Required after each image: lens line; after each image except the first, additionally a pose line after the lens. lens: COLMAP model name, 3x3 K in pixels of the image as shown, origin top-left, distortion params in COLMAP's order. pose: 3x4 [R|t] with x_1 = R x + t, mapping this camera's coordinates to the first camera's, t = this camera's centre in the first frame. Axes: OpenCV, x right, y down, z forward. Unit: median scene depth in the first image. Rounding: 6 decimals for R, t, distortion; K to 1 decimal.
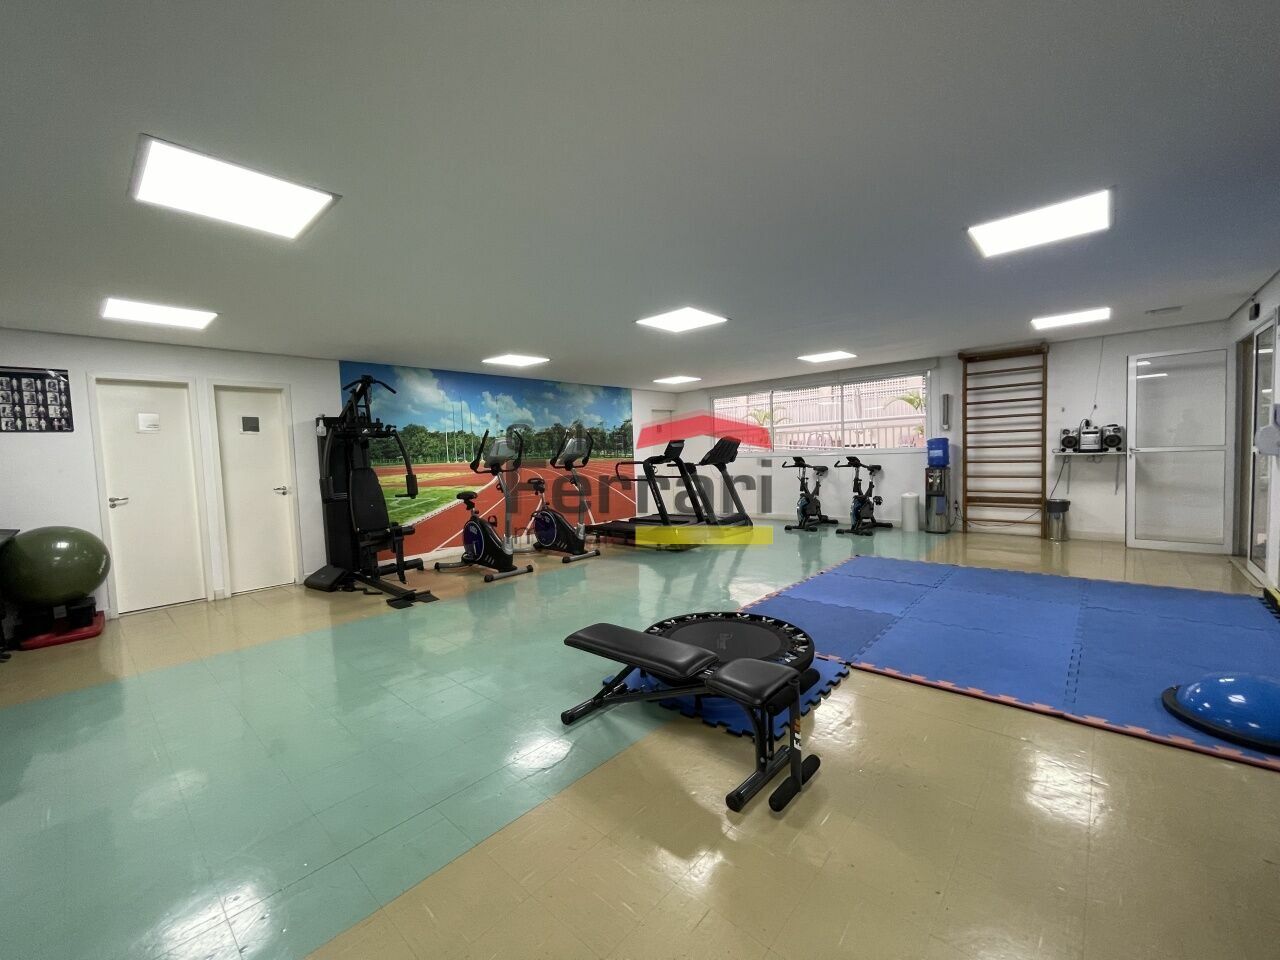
lens RADIAL K [[510.6, 0, 640.0], [0, 510.6, 480.4], [0, 0, 1]] dist [0.000400, -0.000054]
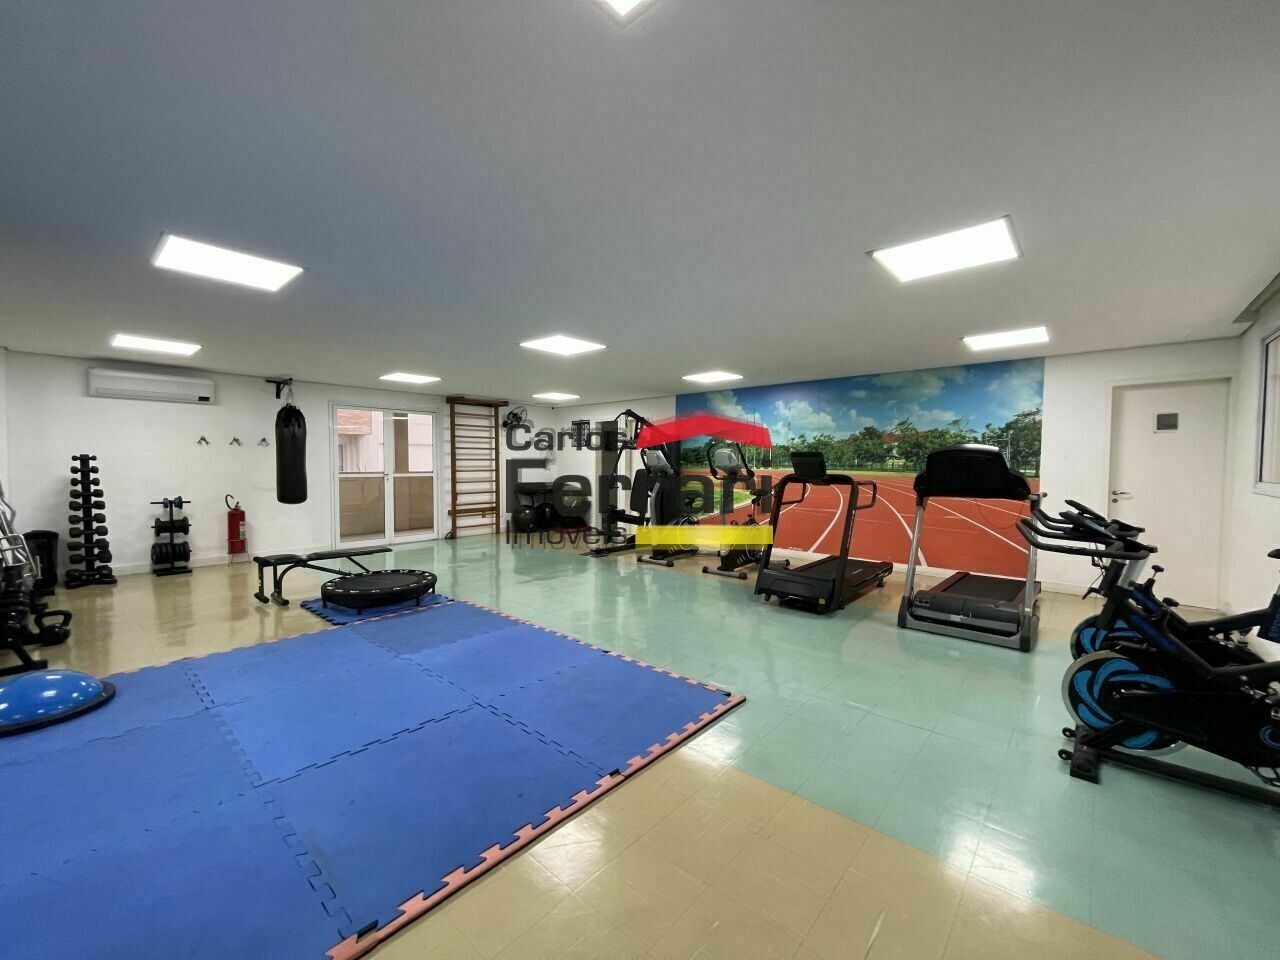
lens RADIAL K [[510.6, 0, 639.9], [0, 510.6, 479.8], [0, 0, 1]] dist [0.000400, -0.000054]
pose [[-0.016417, 0.066023, -0.997683, 0.642466], [-0.065044, 0.995633, 0.066957, -0.060033], [0.997747, 0.065993, -0.012051, 0.658504]]
